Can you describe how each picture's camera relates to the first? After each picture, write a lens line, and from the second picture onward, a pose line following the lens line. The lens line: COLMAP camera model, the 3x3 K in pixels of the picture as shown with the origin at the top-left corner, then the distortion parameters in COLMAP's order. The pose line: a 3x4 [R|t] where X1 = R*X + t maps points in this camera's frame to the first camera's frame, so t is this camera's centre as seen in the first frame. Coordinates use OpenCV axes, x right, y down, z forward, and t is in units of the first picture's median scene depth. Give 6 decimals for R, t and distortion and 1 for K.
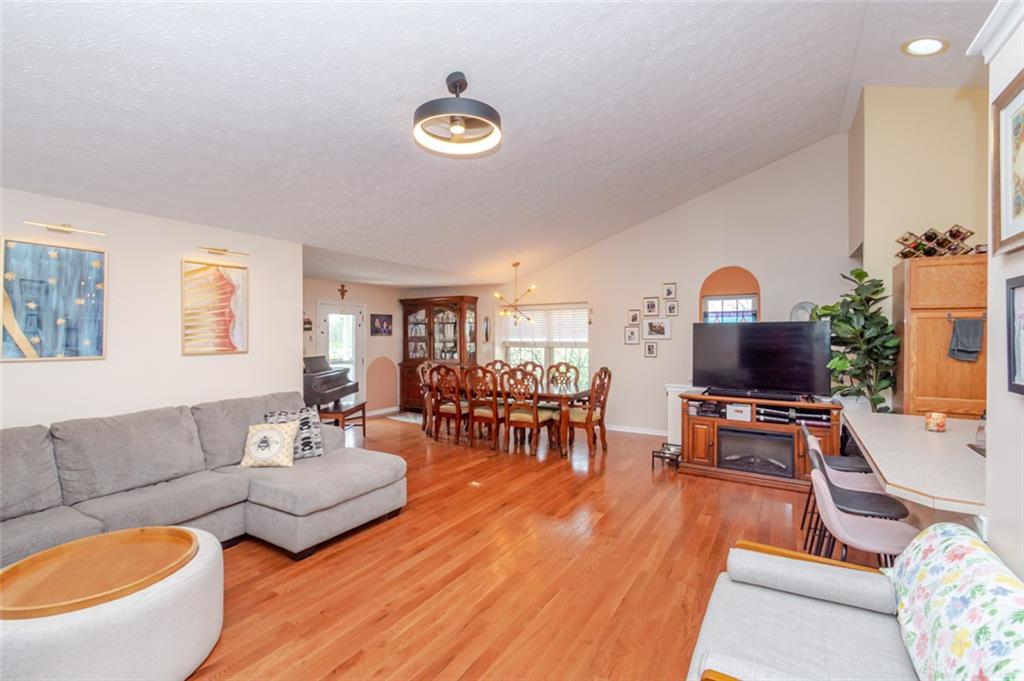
lens RADIAL K [[460.8, 0, 499.1], [0, 460.8, 322.7], [0, 0, 1]] dist [0.000364, -0.001512]
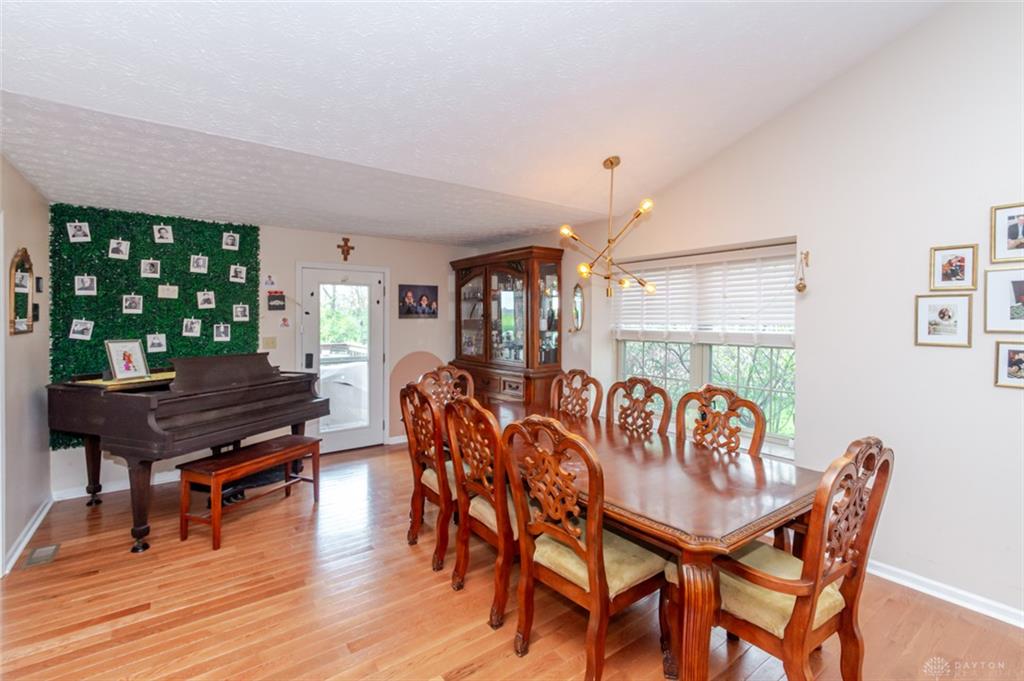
lens RADIAL K [[460.8, 0, 494.4], [0, 460.8, 317.2], [0, 0, 1]] dist [0.000364, -0.001512]
pose [[0.926973, 0.002484, -0.375119, 0.103743], [0.007068, 0.999685, 0.024088, 0.014277], [0.375060, -0.024981, 0.926664, 0.545931]]
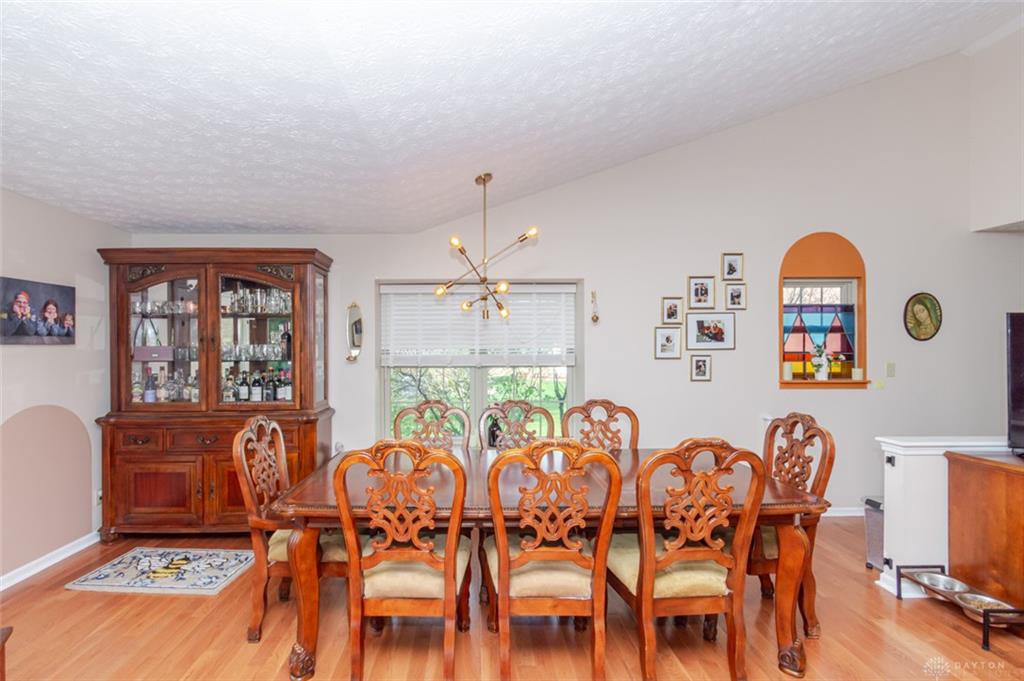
lens RADIAL K [[460.8, 0, 477.5], [0, 460.8, 344.7], [0, 0, 1]] dist [0.000364, -0.001512]
pose [[0.834596, 0.002578, 0.550857, -0.210955], [-0.011327, 0.999858, 0.012481, 0.024918], [-0.550747, -0.016656, 0.834506, 0.656228]]
